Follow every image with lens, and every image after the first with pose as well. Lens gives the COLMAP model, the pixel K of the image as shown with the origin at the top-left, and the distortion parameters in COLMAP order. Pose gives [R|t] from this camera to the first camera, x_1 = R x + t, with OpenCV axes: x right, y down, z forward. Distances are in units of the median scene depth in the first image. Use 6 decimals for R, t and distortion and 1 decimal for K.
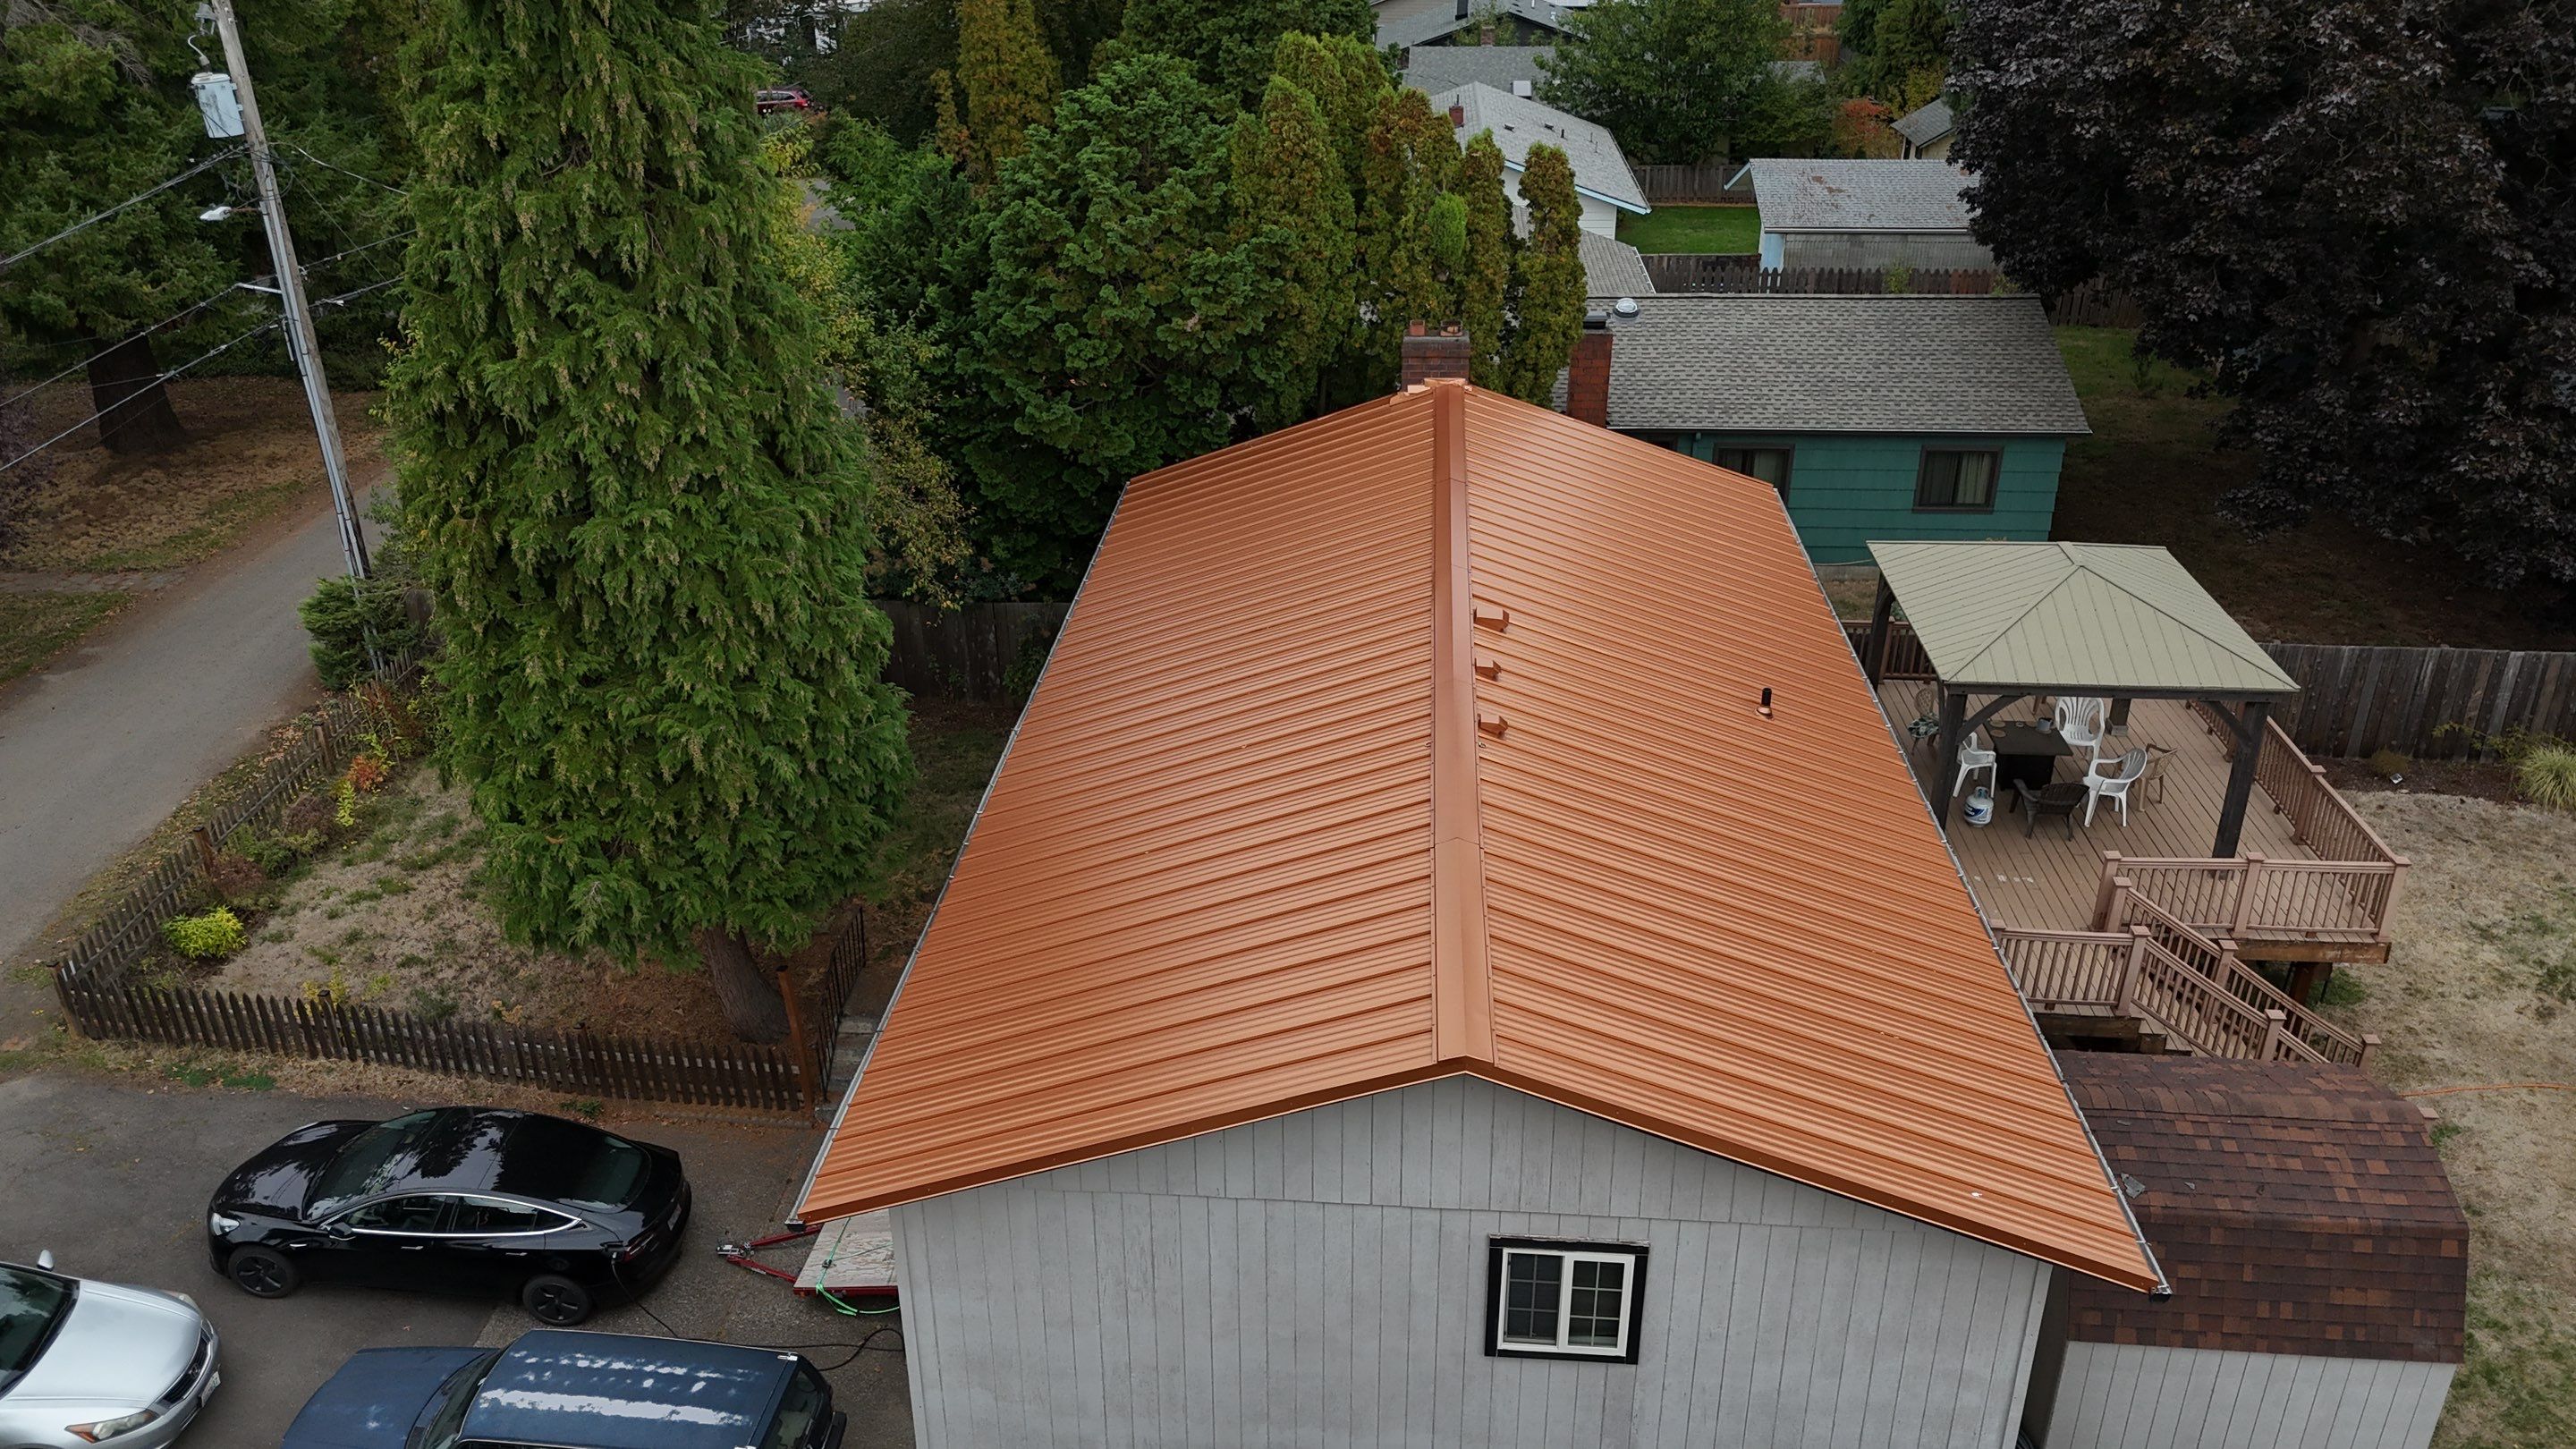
lens RADIAL K [[1900.9, 0, 1283.6], [0, 1900.9, 738.0], [0, 0, 1]] dist [0.059796, -0.052394]
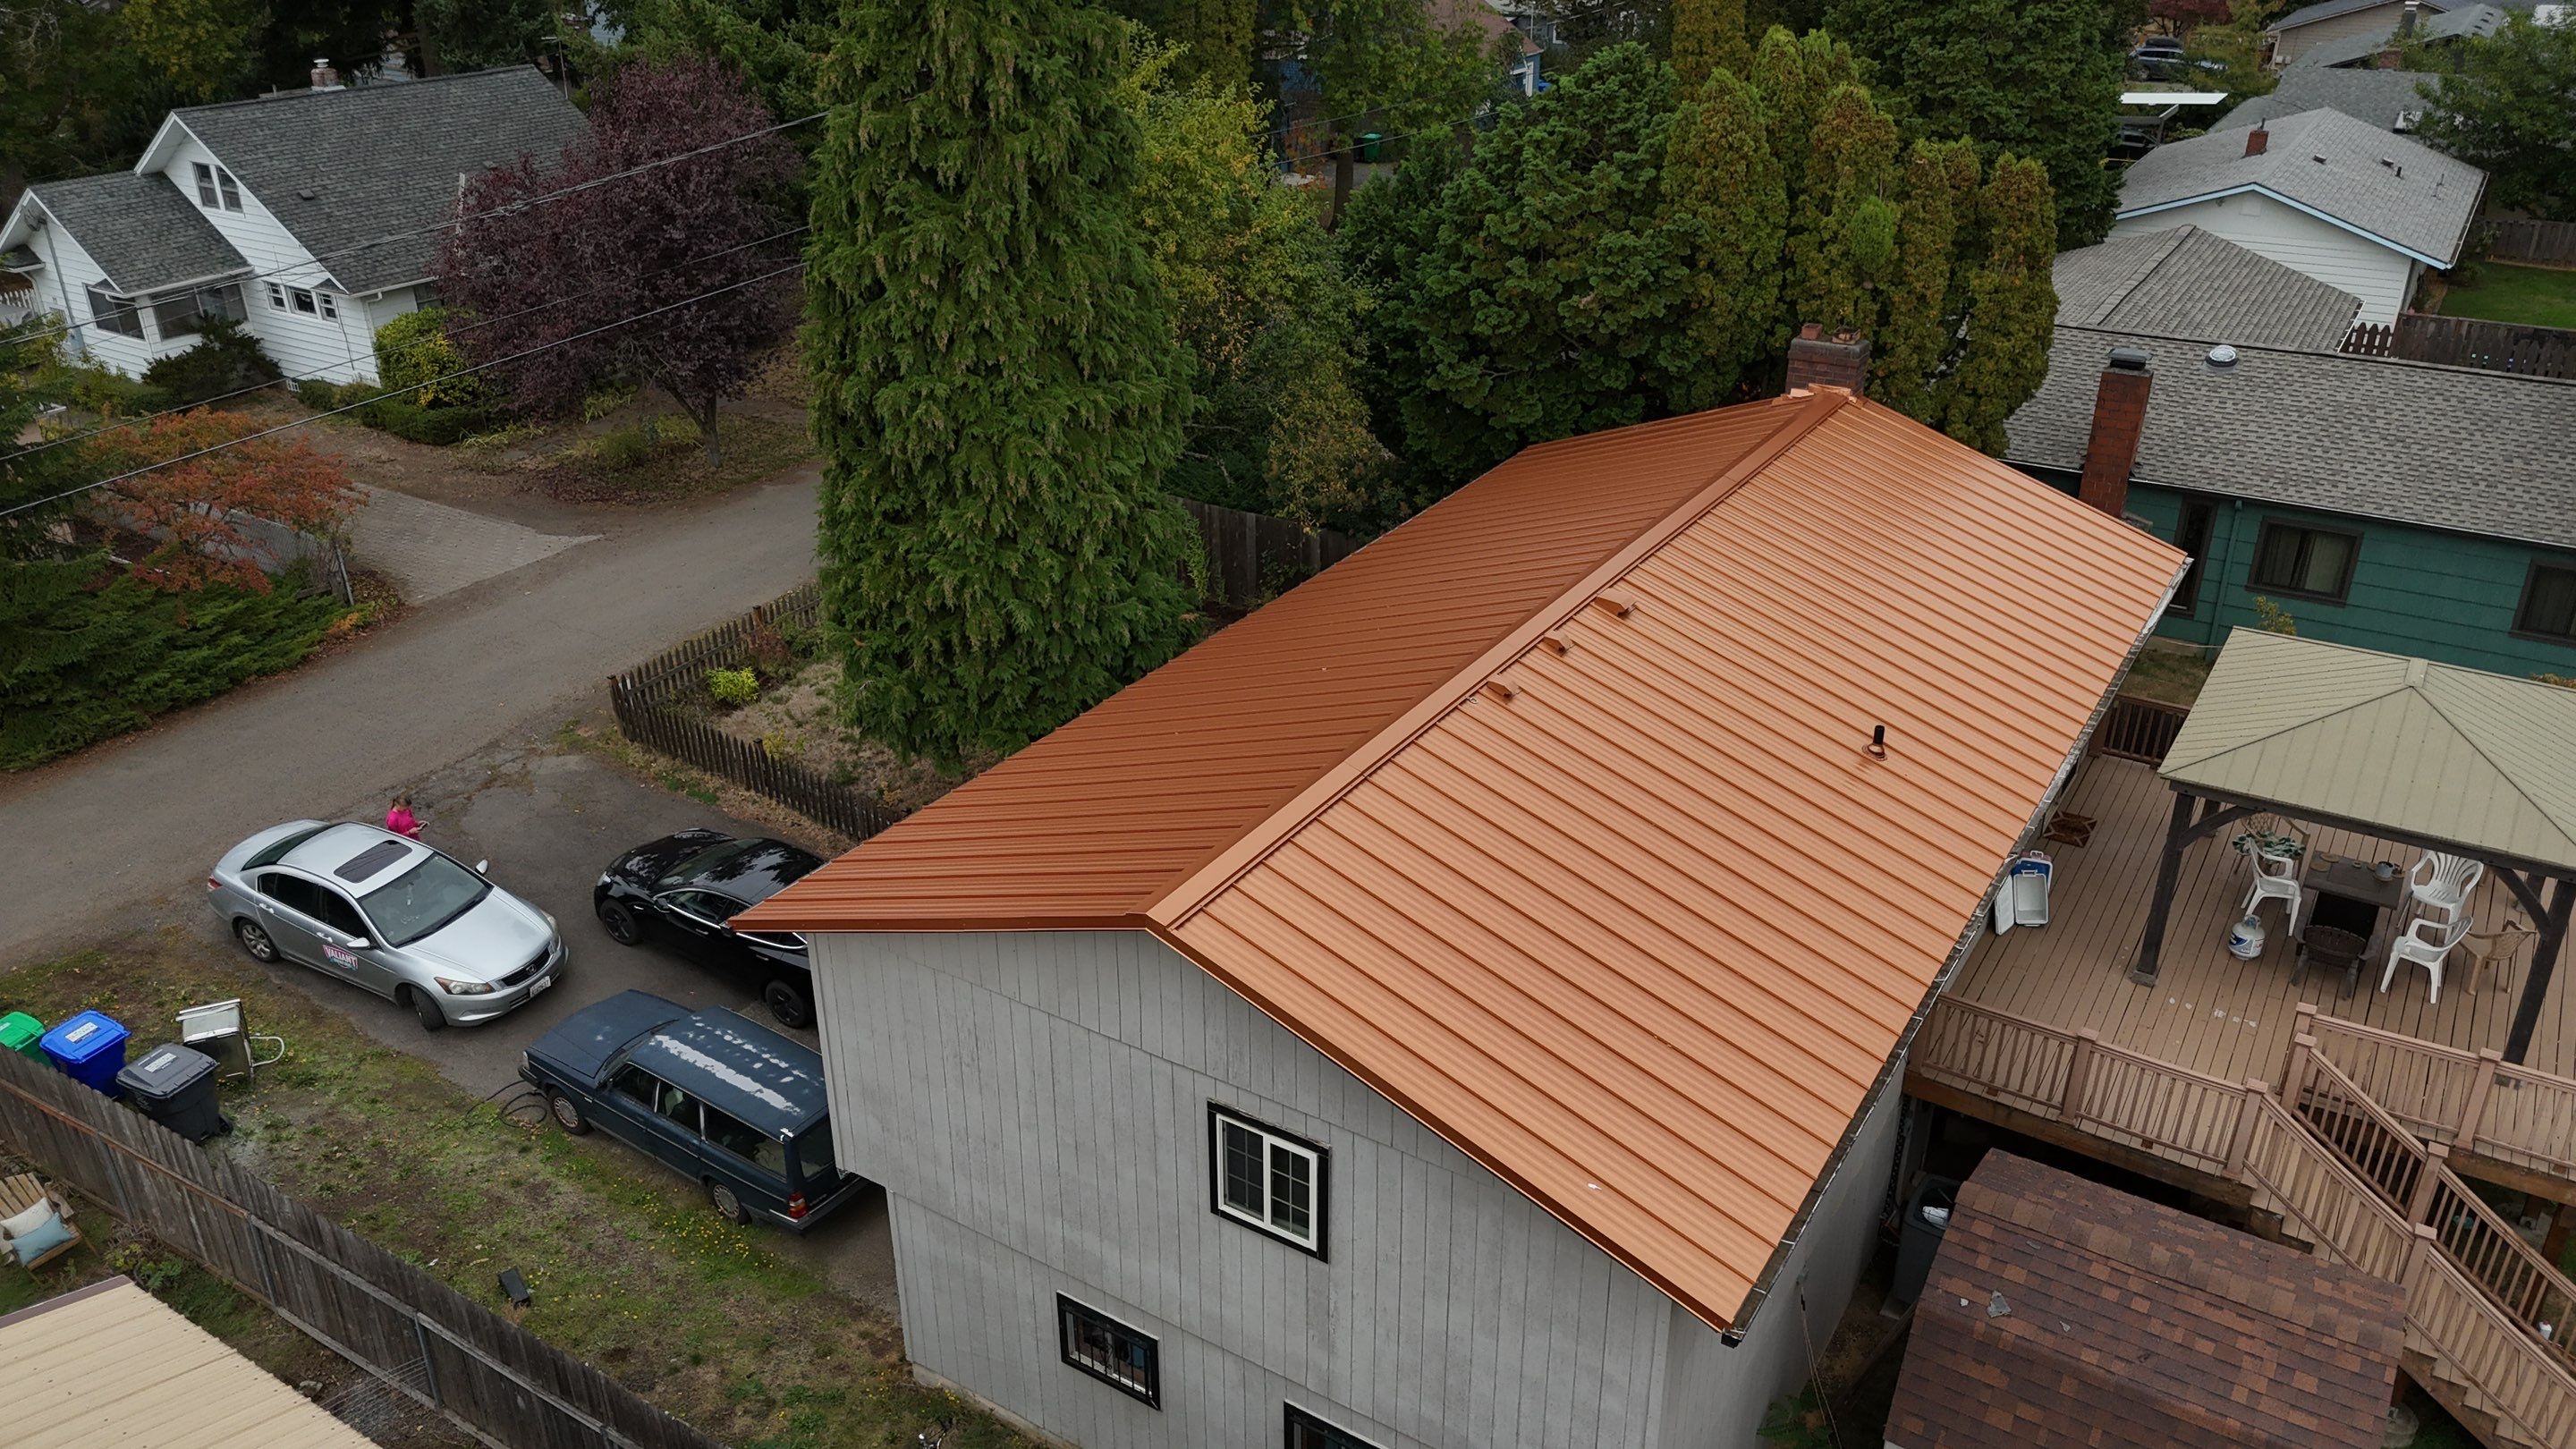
lens RADIAL K [[1900.9, 0, 1276.7], [0, 1900.9, 738.2], [0, 0, 1]] dist [0.059796, -0.052394]
pose [[0.878298, 0.210407, -0.429326, 0.298743], [-0.209998, 0.976476, 0.048950, -0.002368], [0.429526, 0.047165, 0.901822, 0.008731]]
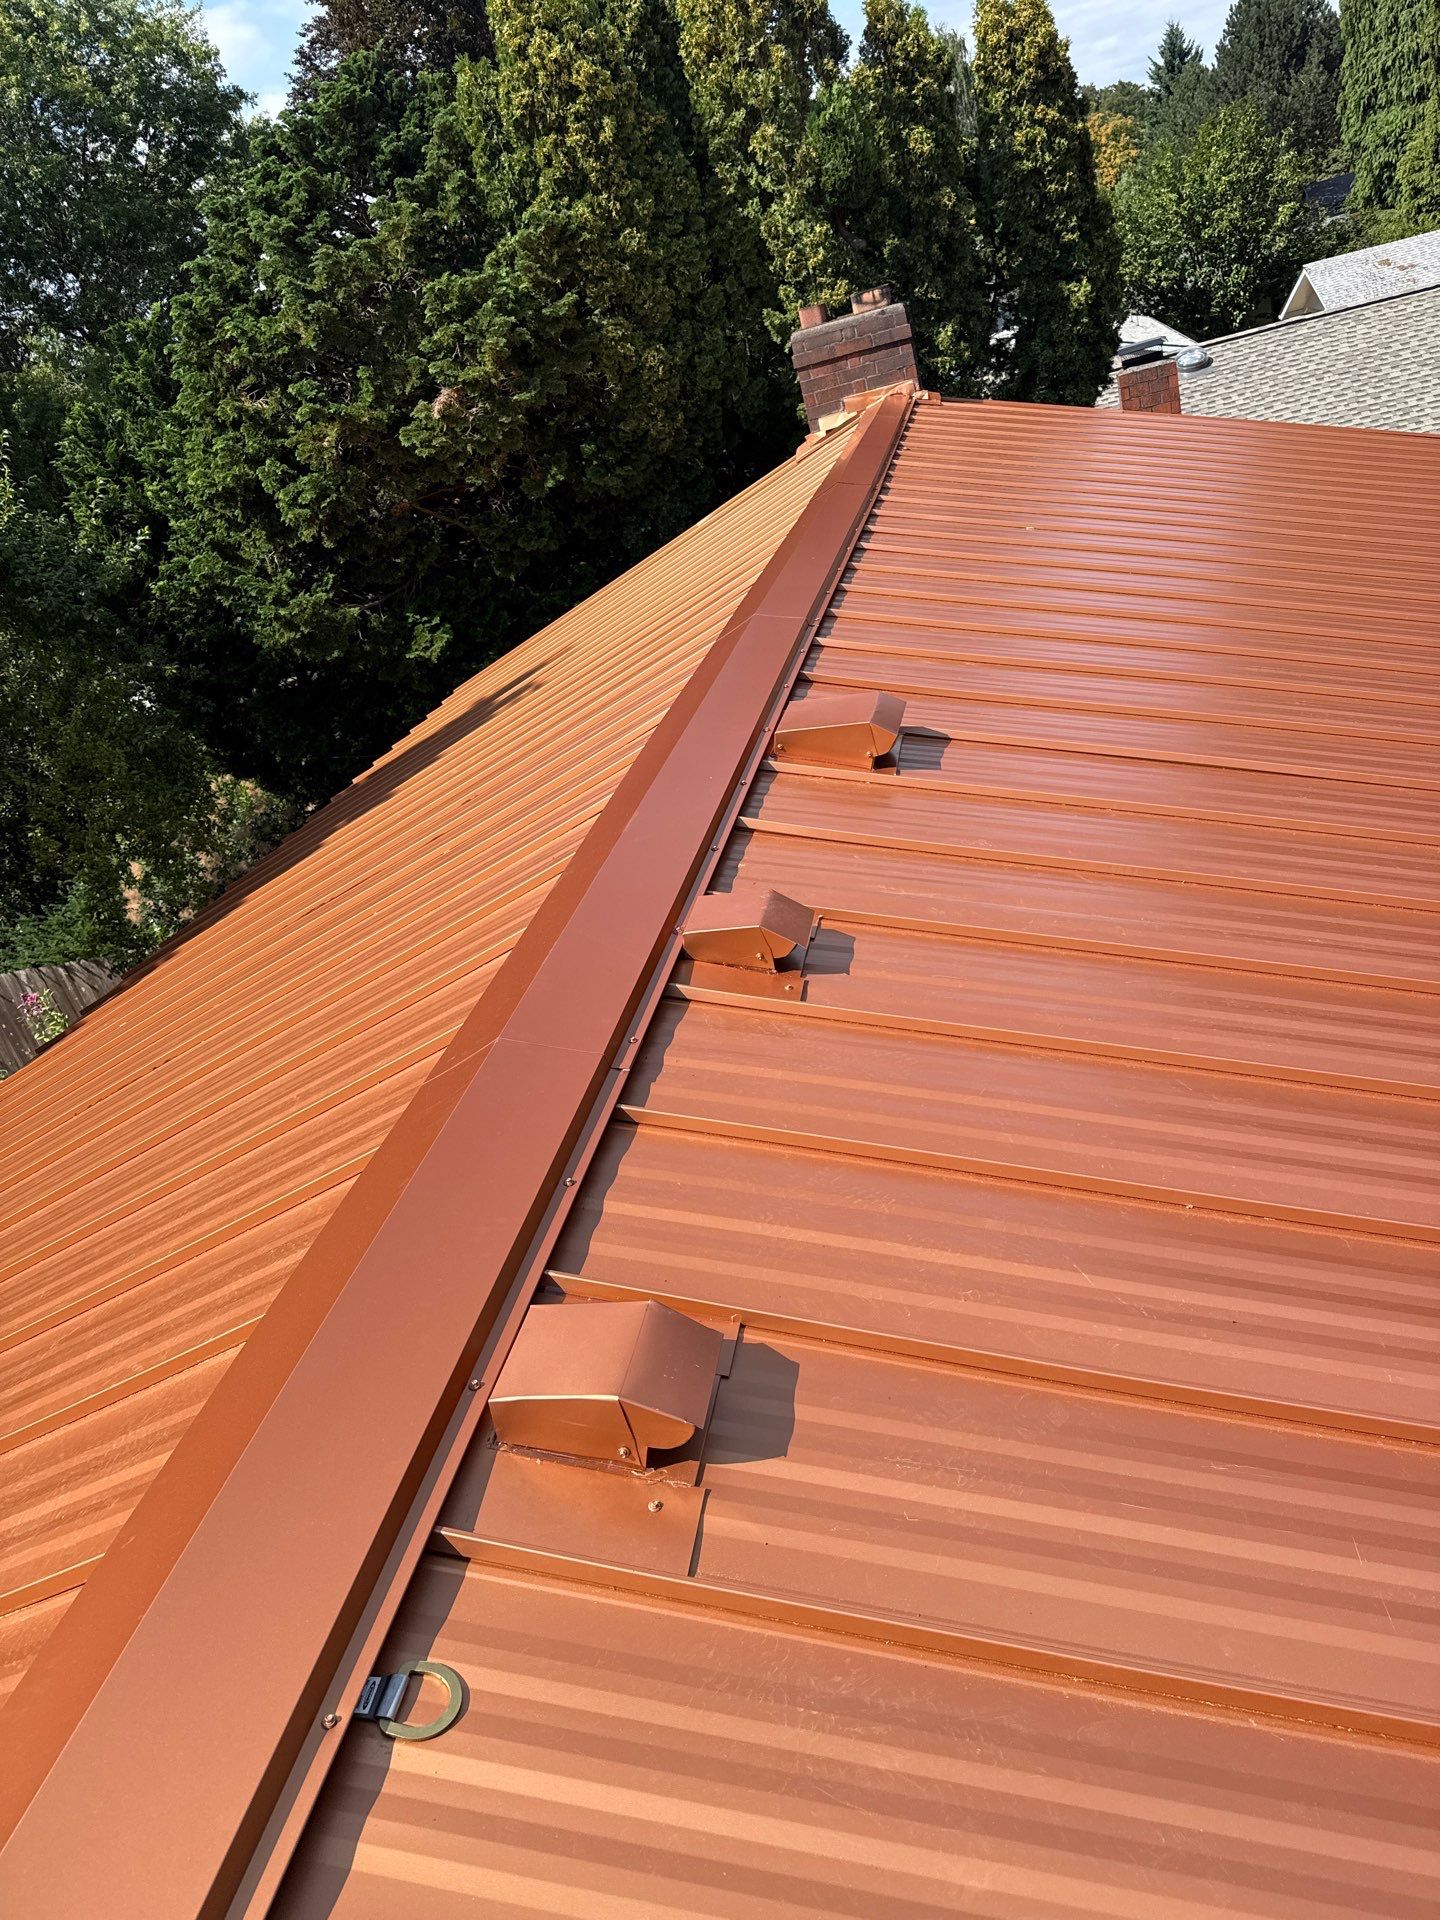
lens RADIAL K [[1355.7, 0, 729.0], [0, 1355.7, 964.0], [0, 0, 1]] dist [-0.002946, -0.010718]
pose [[0.962767, -0.179198, -0.202407, 0.094945], [0.180677, 0.983478, -0.011303, -0.021831], [0.201088, -0.025688, 0.979236, 0.596637]]
